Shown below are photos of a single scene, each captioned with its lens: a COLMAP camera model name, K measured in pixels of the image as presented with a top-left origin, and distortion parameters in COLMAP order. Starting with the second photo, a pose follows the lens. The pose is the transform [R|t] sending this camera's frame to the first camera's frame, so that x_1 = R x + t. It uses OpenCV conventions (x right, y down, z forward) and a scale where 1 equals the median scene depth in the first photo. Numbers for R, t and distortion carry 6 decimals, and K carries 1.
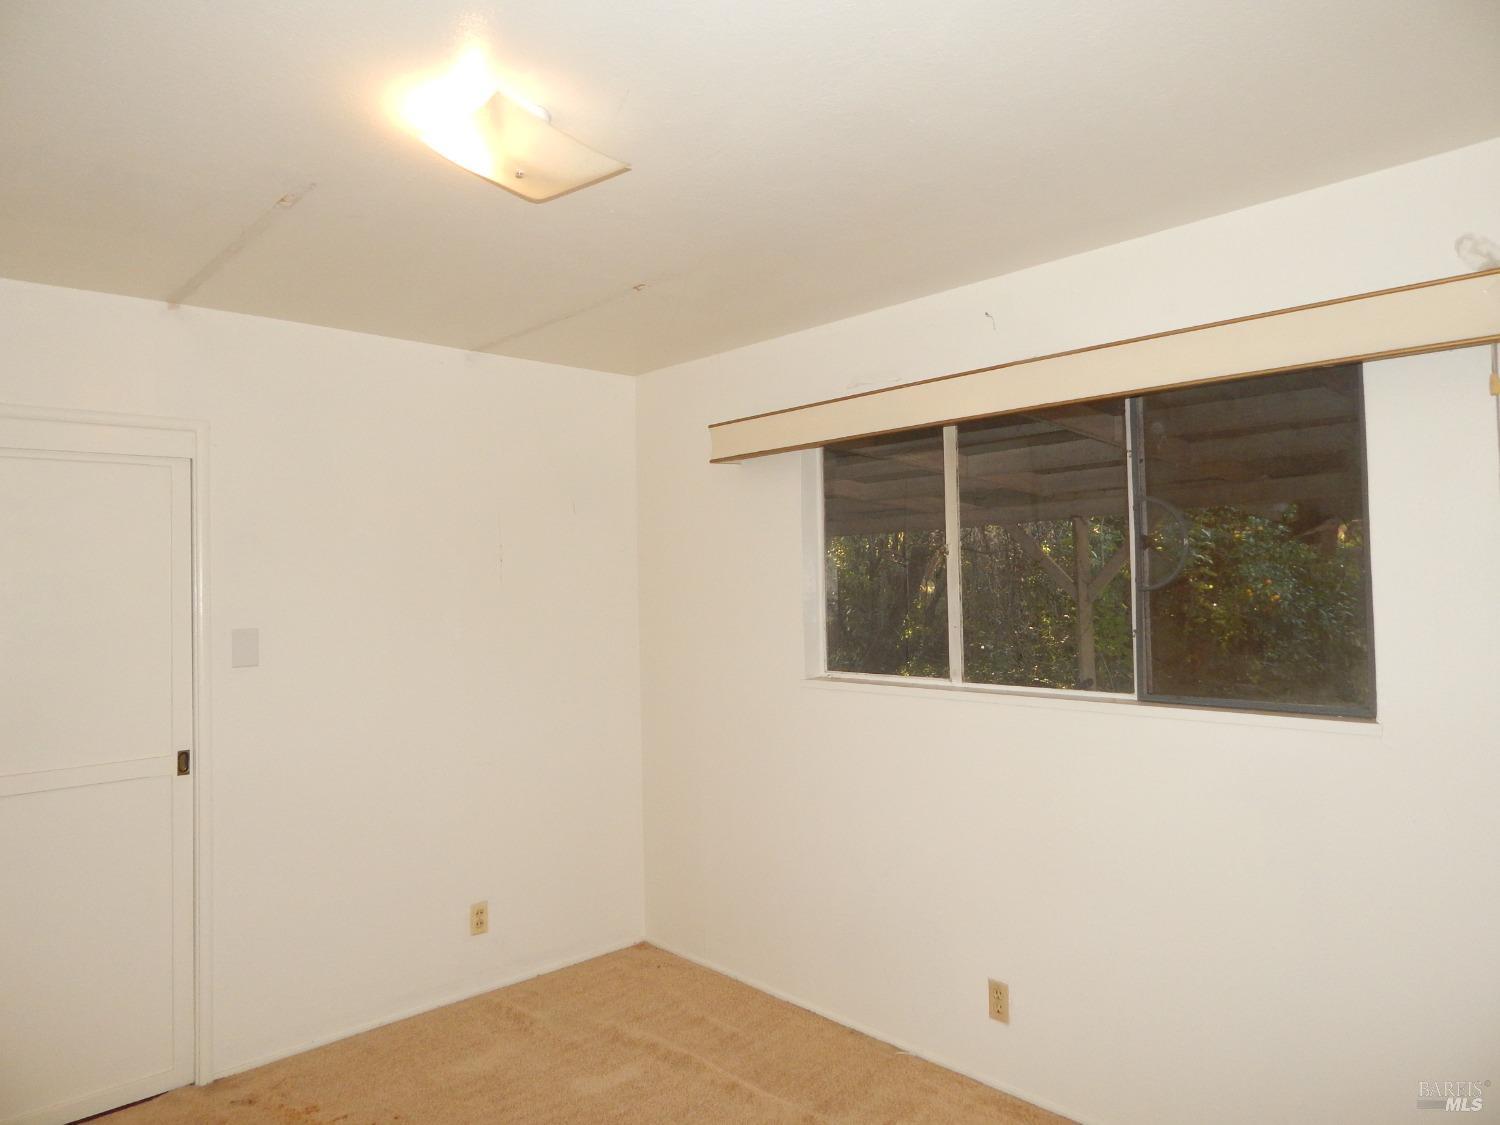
lens RADIAL K [[986.6, 0, 758.2], [0, 986.6, 559.0], [0, 0, 1]] dist [-0.002053, -0.003379]
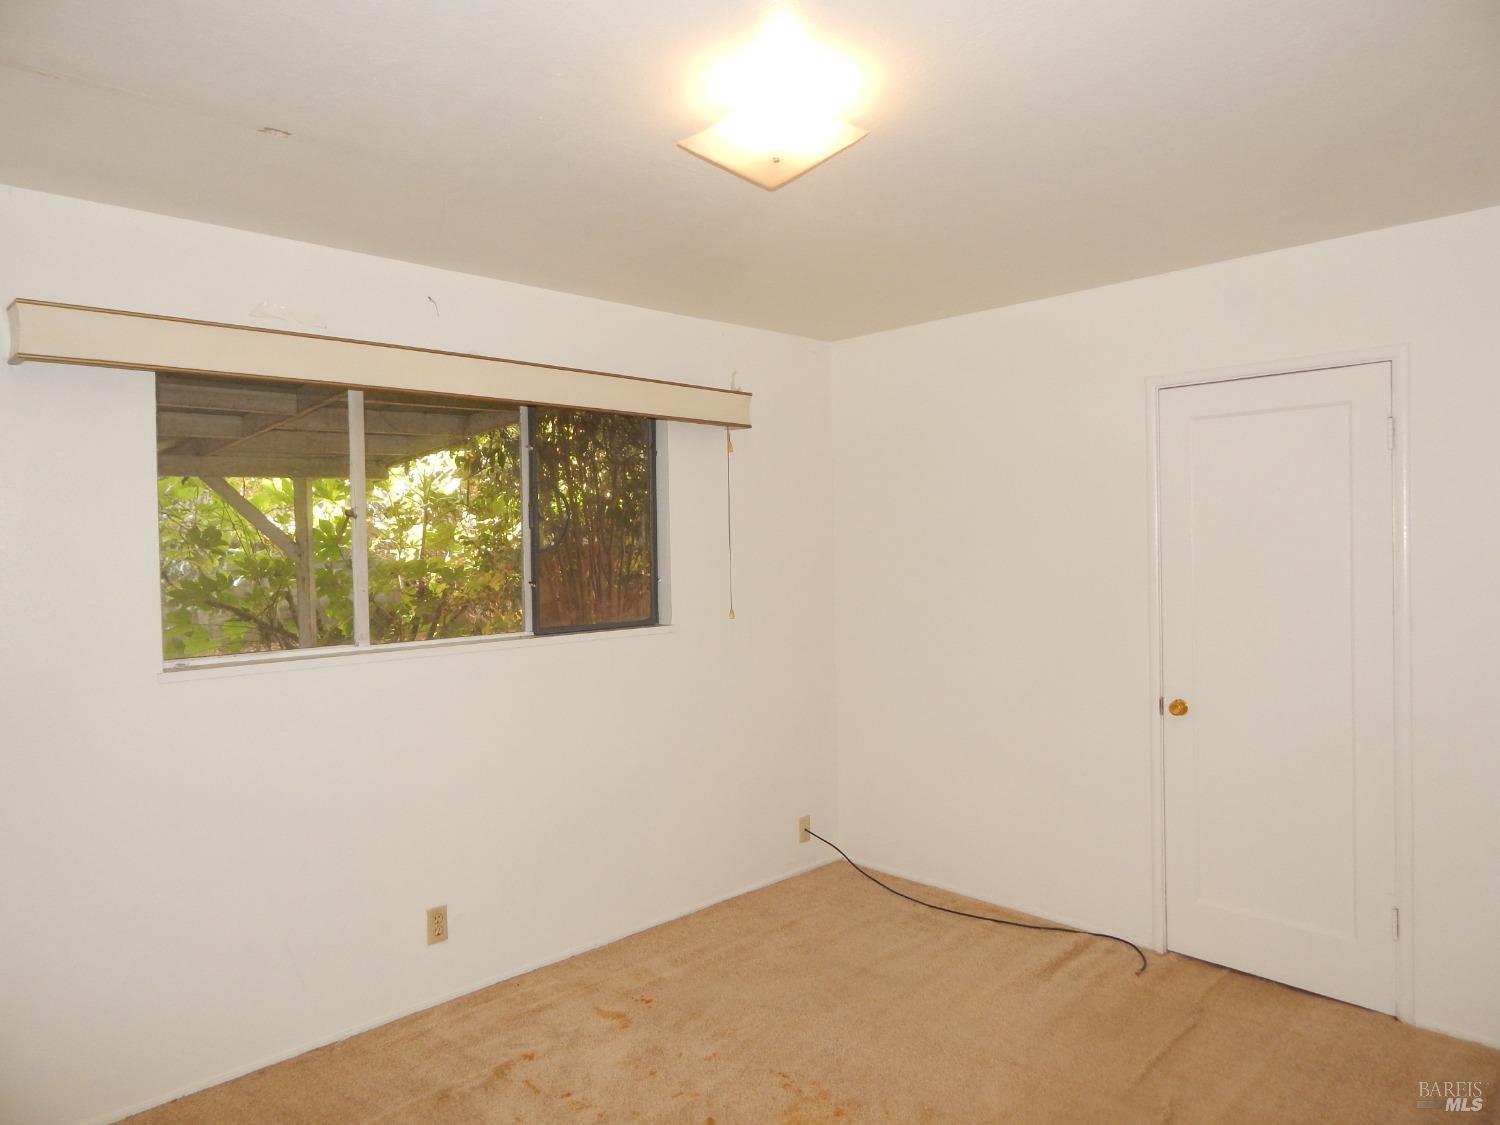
lens RADIAL K [[986.6, 0, 748.8], [0, 986.6, 559.3], [0, 0, 1]] dist [-0.002053, -0.003379]
pose [[-0.024327, 0.014863, 0.999594, -0.815649], [0.003000, 0.999886, -0.014794, 0.052143], [-0.999700, 0.002639, -0.024368, 0.630224]]
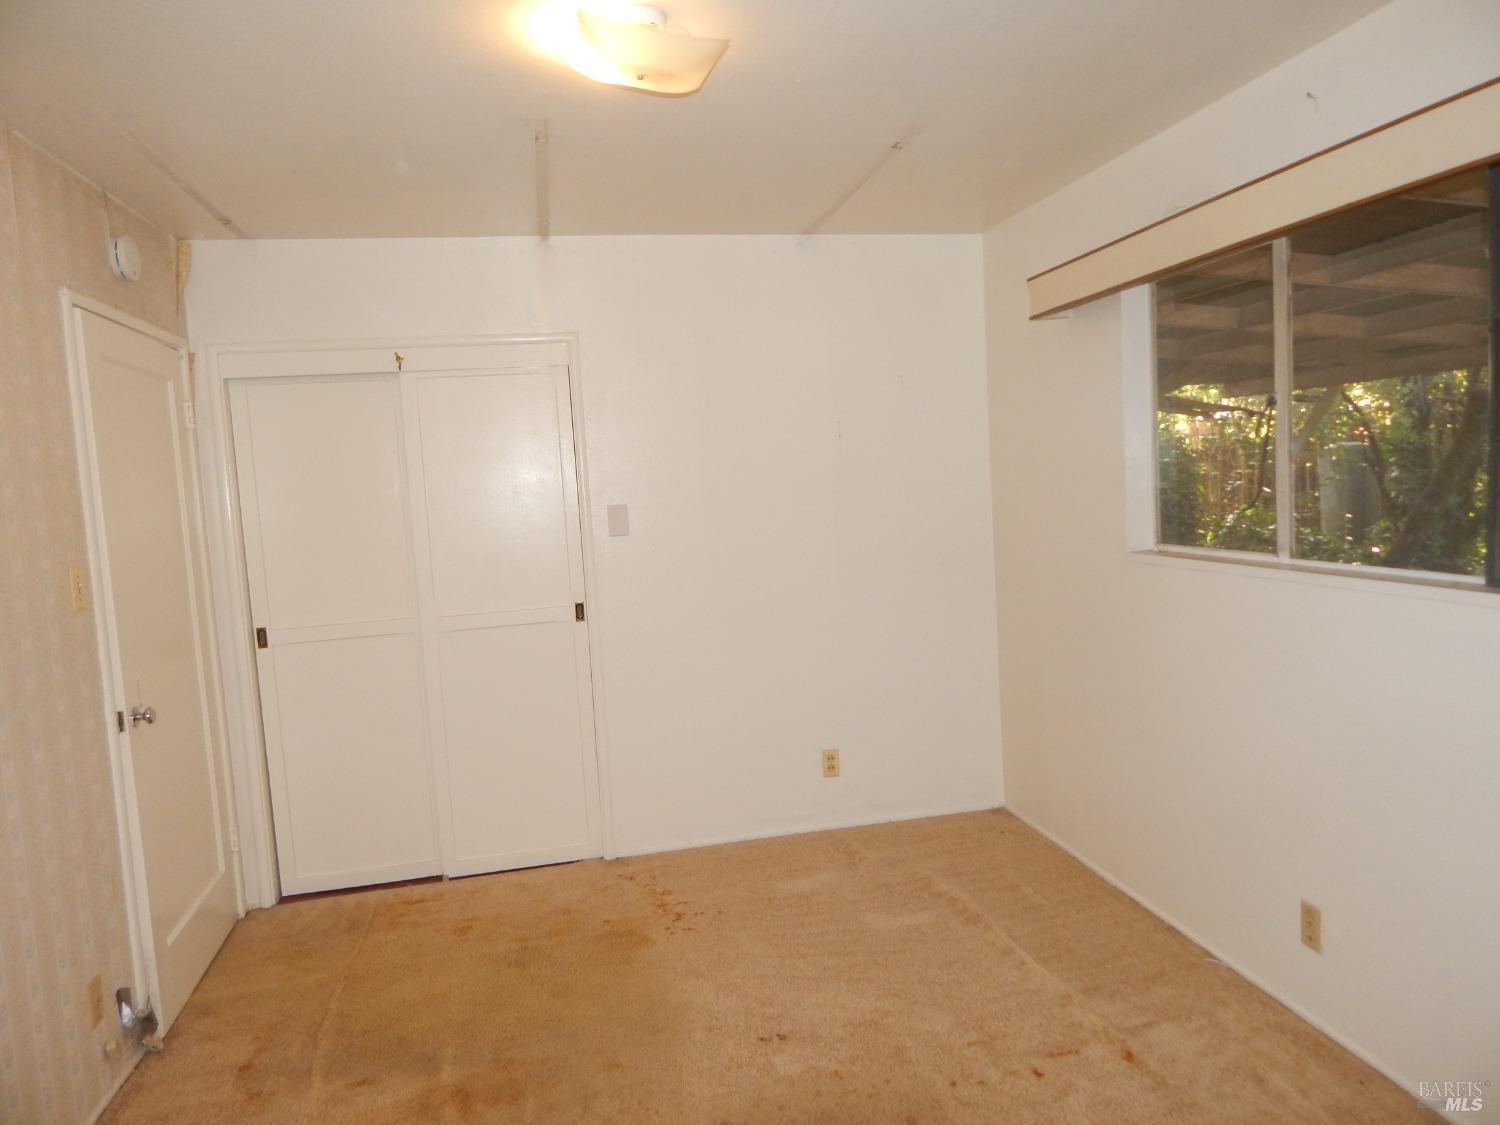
lens RADIAL K [[986.6, 0, 758.0], [0, 986.6, 564.4], [0, 0, 1]] dist [-0.002053, -0.003379]
pose [[0.854465, 0.019650, -0.519138, 0.253429], [0.051260, 0.991219, 0.121889, 0.004919], [0.516974, -0.130761, 0.845955, 0.059042]]
